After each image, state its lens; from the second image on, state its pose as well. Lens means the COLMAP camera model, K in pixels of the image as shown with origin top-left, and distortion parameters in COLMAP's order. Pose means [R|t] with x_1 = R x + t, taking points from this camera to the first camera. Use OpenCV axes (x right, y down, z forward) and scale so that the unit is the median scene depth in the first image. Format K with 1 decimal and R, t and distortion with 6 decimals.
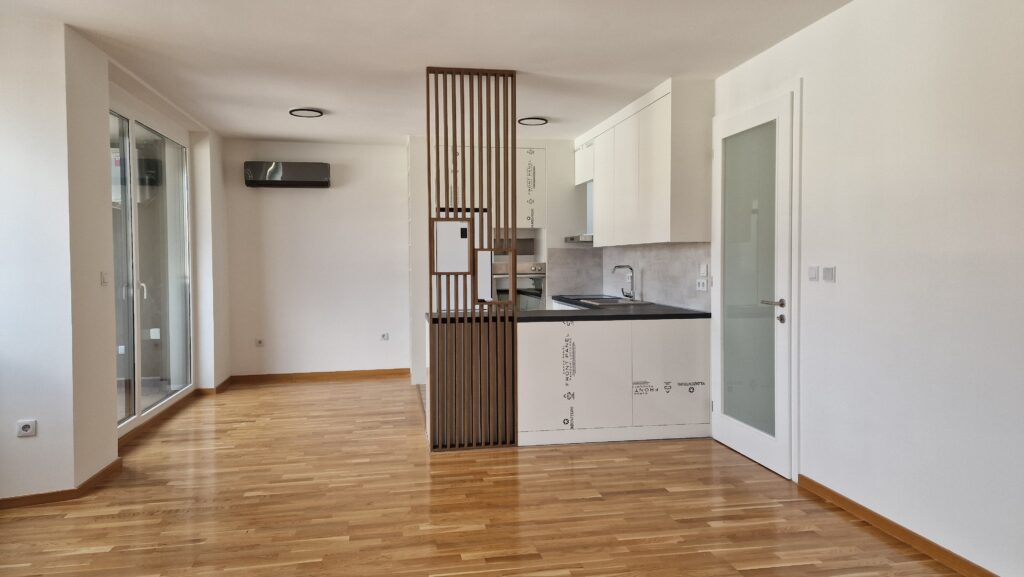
lens RADIAL K [[682.7, 0, 509.6], [0, 682.7, 280.4], [0, 0, 1]] dist [0.106548, -0.104738]
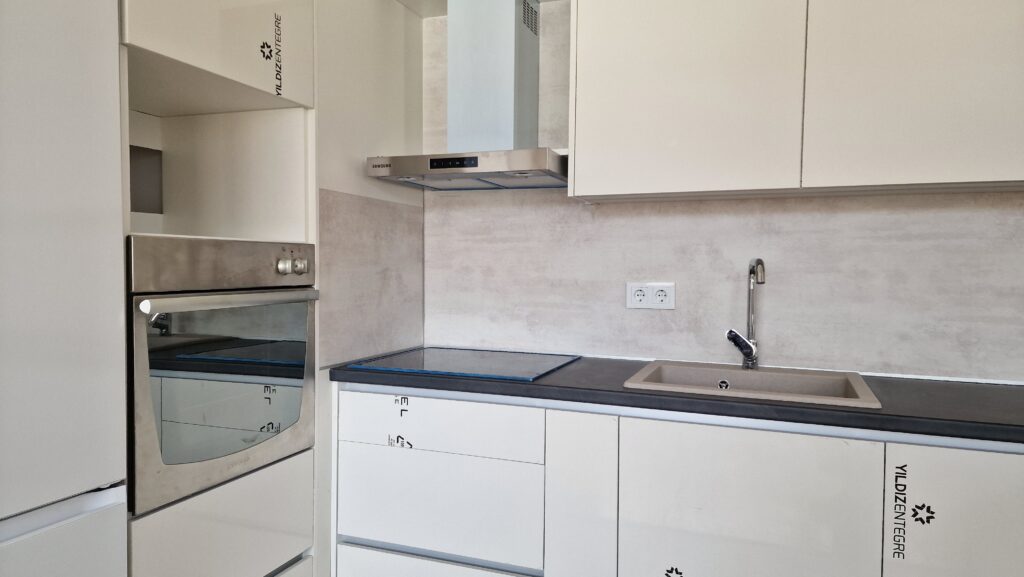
lens RADIAL K [[682.7, 0, 512.0], [0, 682.7, 288.5], [0, 0, 1]] dist [0.108548, -0.106688]
pose [[0.518885, -0.016432, 0.854686, -0.217427], [0.011052, 0.999861, 0.012514, -0.018153], [-0.854773, 0.002953, 0.518994, 1.295176]]
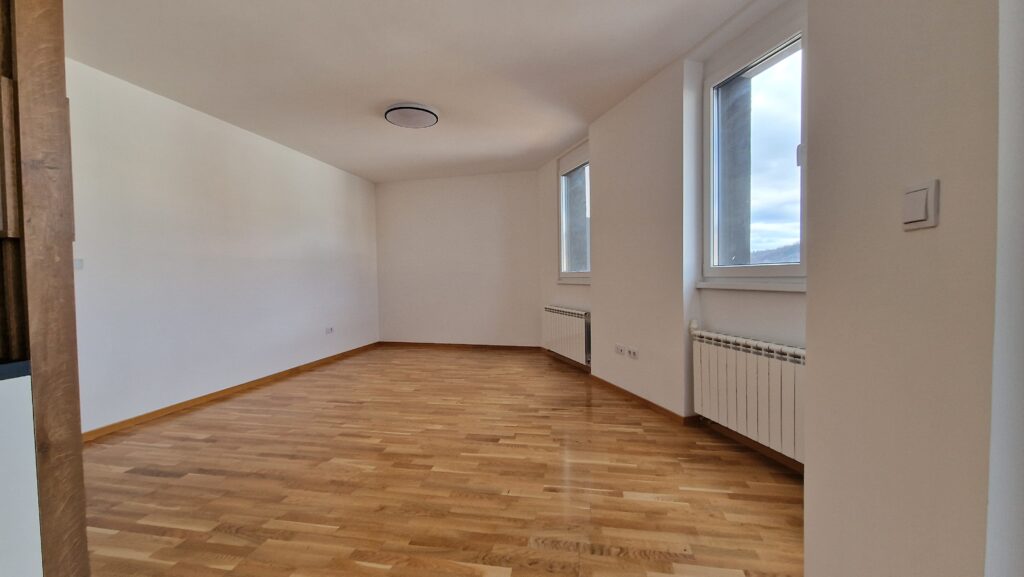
lens RADIAL K [[416.3, 0, 506.2], [0, 416.3, 291.1], [0, 0, 1]] dist [-0.003414, -0.000610]
pose [[-0.929261, 0.006800, 0.369362, -0.450388], [0.030549, 0.997821, 0.058485, 0.015953], [-0.368159, 0.065631, -0.927443, 1.161655]]
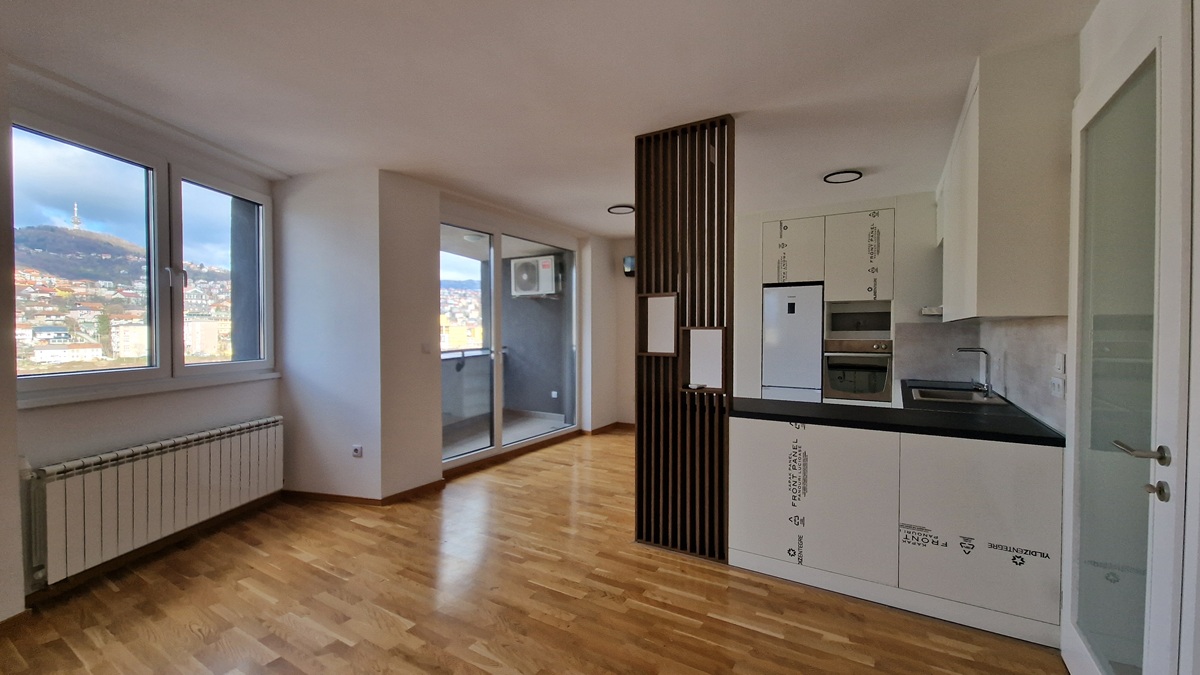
lens RADIAL K [[487.9, 0, 593.2], [0, 487.9, 340.5], [0, 0, 1]] dist [-0.003414, -0.000610]
pose [[0.743140, 0.020894, -0.668810, 0.296564], [-0.024402, 0.999694, 0.004116, -0.030120], [0.668691, 0.013261, 0.743422, 0.473487]]
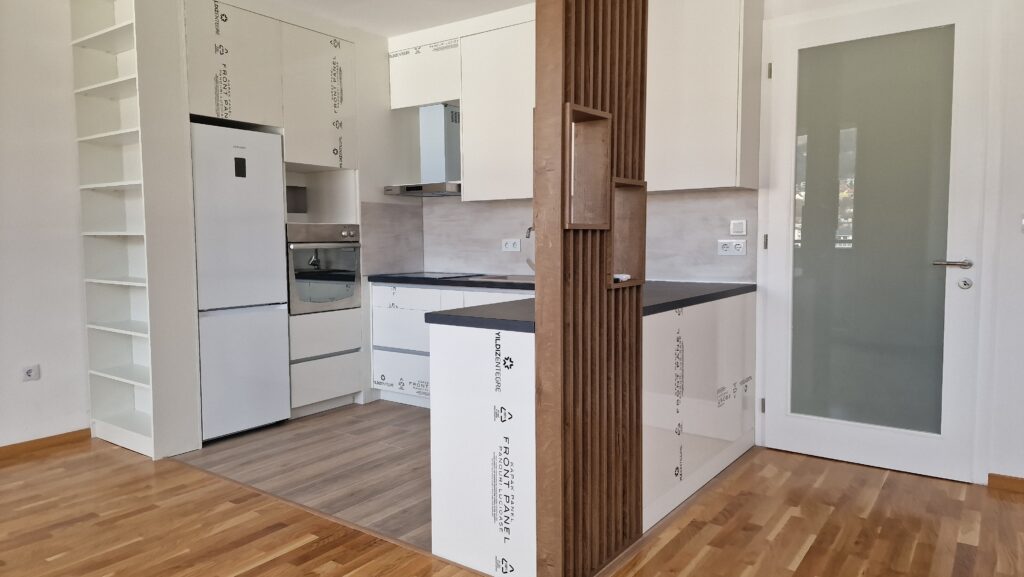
lens RADIAL K [[682.7, 0, 509.6], [0, 682.7, 280.4], [0, 0, 1]] dist [0.106548, -0.104738]
pose [[0.721154, -0.041539, 0.691529, -0.477145], [0.022369, 0.999076, 0.036686, 0.010074], [-0.692414, -0.010987, 0.721417, 0.706319]]
